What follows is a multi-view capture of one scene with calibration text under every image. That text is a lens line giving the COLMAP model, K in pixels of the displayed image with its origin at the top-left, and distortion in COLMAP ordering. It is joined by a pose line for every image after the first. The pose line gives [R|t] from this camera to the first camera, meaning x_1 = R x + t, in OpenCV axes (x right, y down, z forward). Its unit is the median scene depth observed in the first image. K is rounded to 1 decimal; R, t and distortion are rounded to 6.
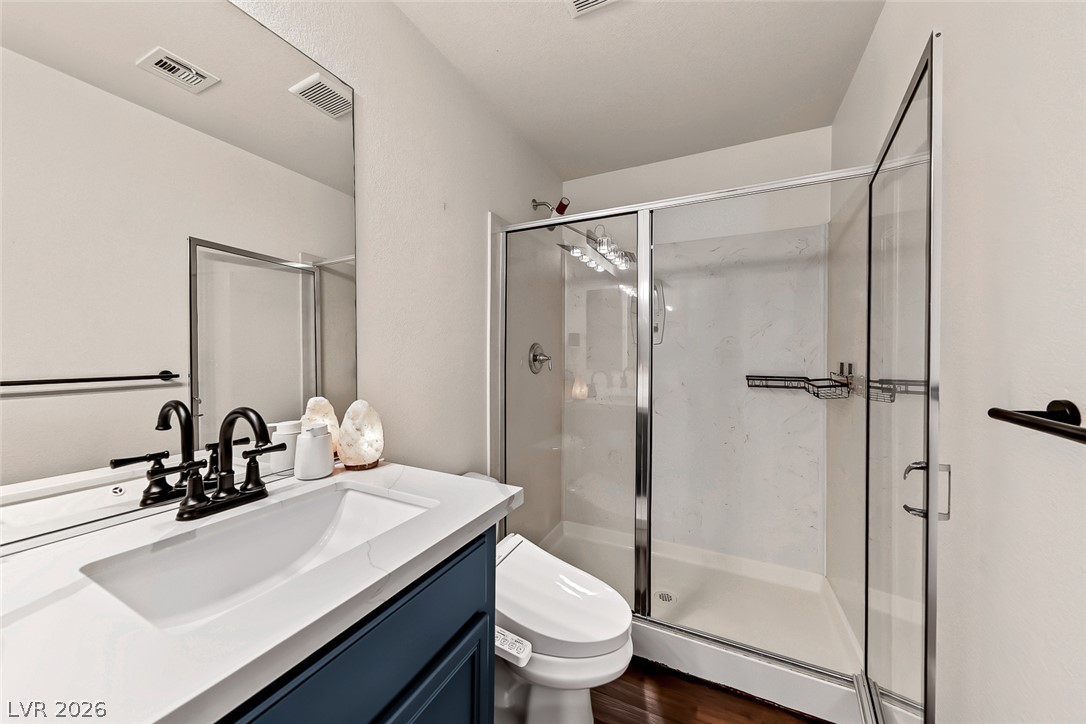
lens RADIAL K [[382.4, 0, 542.3], [0, 382.4, 358.5], [0, 0, 1]] dist [0.009774, -0.002295]
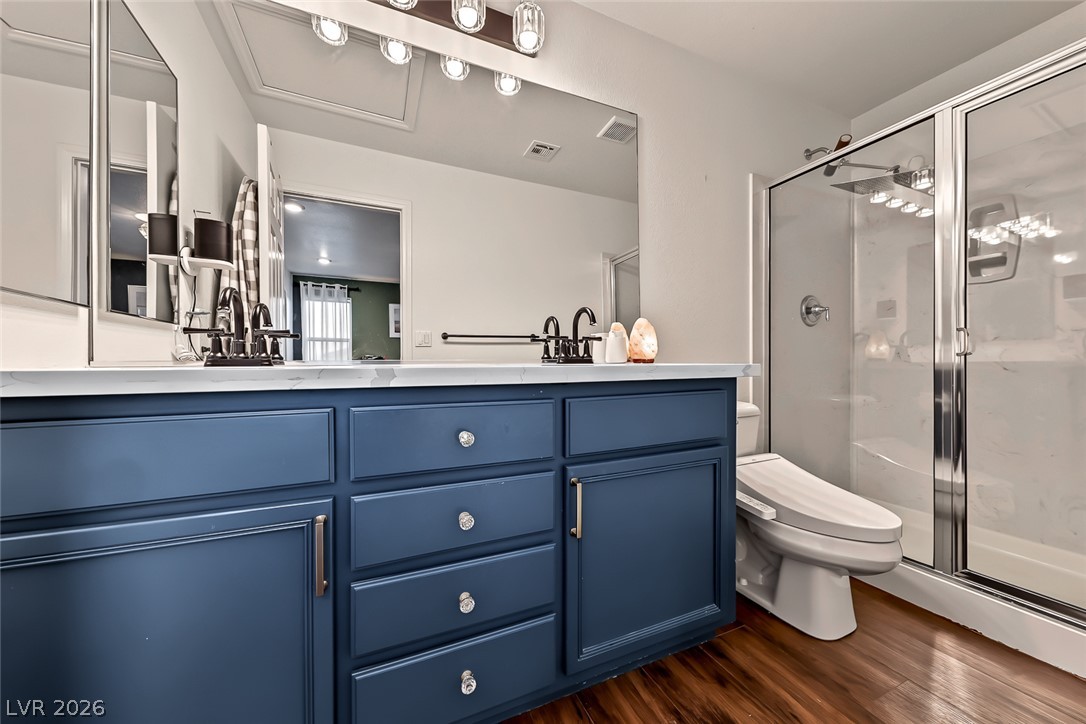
lens RADIAL K [[382.4, 0, 539.8], [0, 382.4, 364.2], [0, 0, 1]] dist [0.009774, -0.002295]
pose [[0.763031, -0.008541, -0.646306, 0.108343], [-0.001552, 0.999886, -0.015047, 0.183618], [0.646360, 0.012485, 0.762930, -0.233961]]
